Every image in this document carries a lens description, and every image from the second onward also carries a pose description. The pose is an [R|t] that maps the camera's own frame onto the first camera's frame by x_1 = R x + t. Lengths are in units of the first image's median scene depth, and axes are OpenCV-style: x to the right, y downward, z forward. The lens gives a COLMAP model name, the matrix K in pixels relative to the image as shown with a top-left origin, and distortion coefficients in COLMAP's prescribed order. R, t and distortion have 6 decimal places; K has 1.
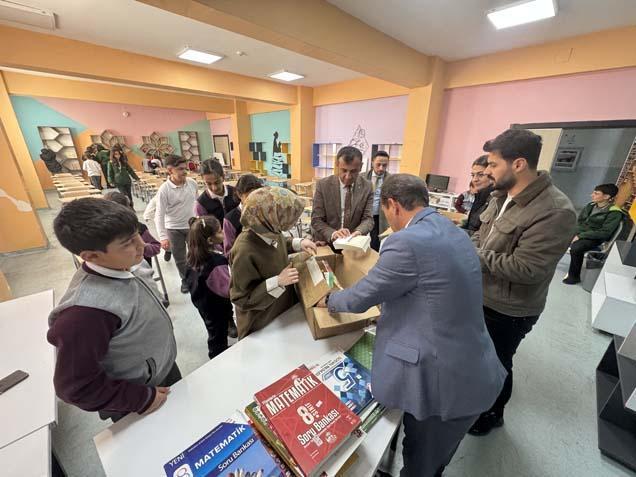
lens RADIAL K [[256.8, 0, 319.2], [0, 256.8, 238.2], [0, 0, 1]] dist [-0.002404, -0.000700]
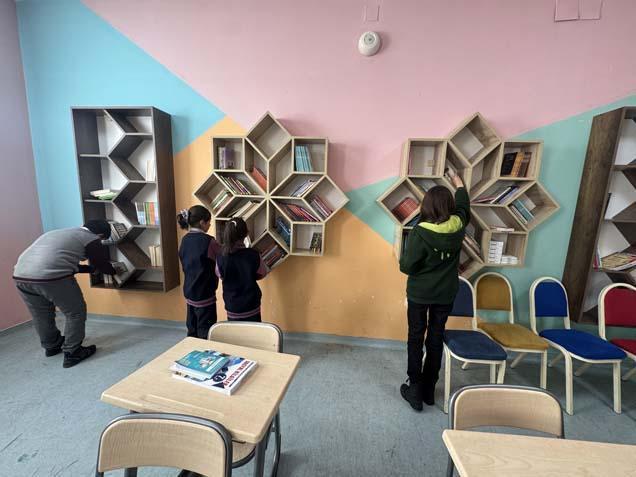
lens RADIAL K [[256.8, 0, 323.5], [0, 256.8, 235.3], [0, 0, 1]] dist [-0.002404, -0.000700]
pose [[0.636063, 0.138266, -0.759148, -0.644642], [-0.289355, 0.954764, -0.068546, -0.332898], [0.715330, 0.263263, 0.647298, 0.948266]]
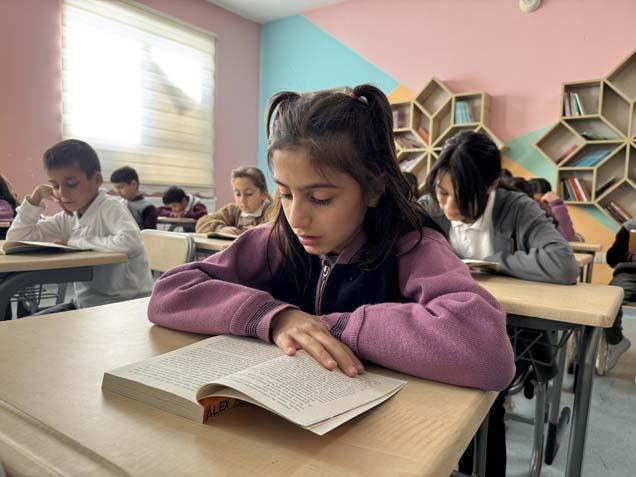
lens RADIAL K [[459.9, 0, 320.2], [0, 459.9, 241.3], [0, 0, 1]] dist [0.016636, -0.024745]
pose [[0.193258, 0.094061, -0.976629, -0.405472], [-0.346757, 0.937704, 0.021694, -0.248812], [0.917829, 0.334460, 0.213835, 0.878863]]
